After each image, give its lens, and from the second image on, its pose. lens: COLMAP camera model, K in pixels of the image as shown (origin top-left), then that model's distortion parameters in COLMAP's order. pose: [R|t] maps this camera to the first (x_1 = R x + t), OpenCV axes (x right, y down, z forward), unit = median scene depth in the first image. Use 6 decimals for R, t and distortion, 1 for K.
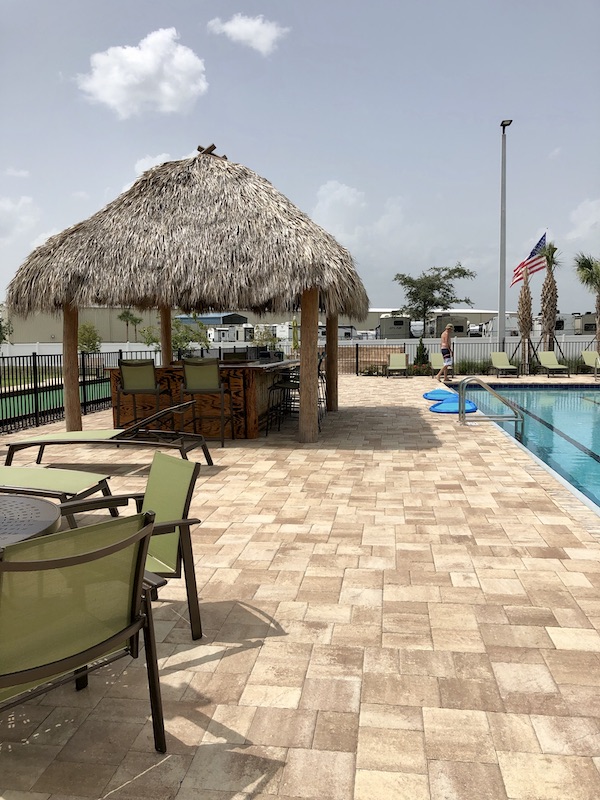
lens RADIAL K [[651.9, 0, 300.0], [0, 651.9, 400.0], [0, 0, 1]] dist [0.000151, 0.000122]
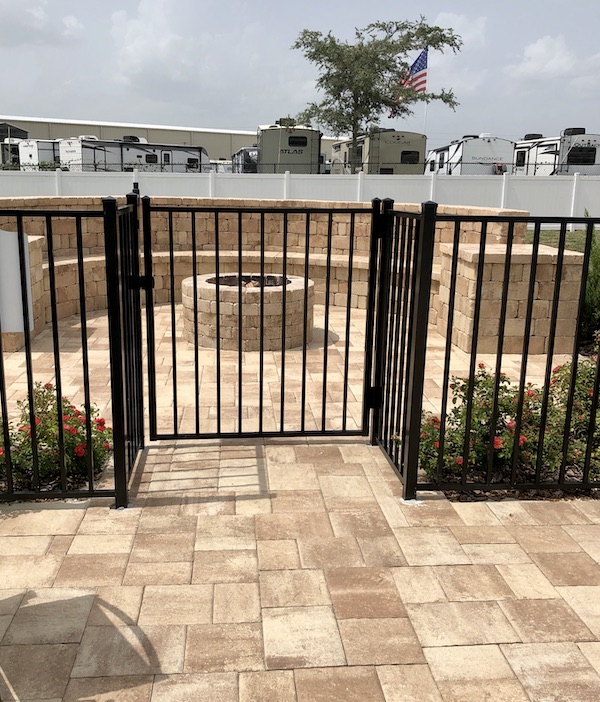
lens RADIAL K [[696.7, 0, 300.0], [0, 696.7, 351.0], [0, 0, 1]] dist [0.011289, 0.009857]
pose [[0.971342, -0.028634, 0.235957, 0.020487], [-0.008217, 0.988078, 0.153733, -0.042018], [-0.237546, -0.151266, 0.959526, 0.475829]]
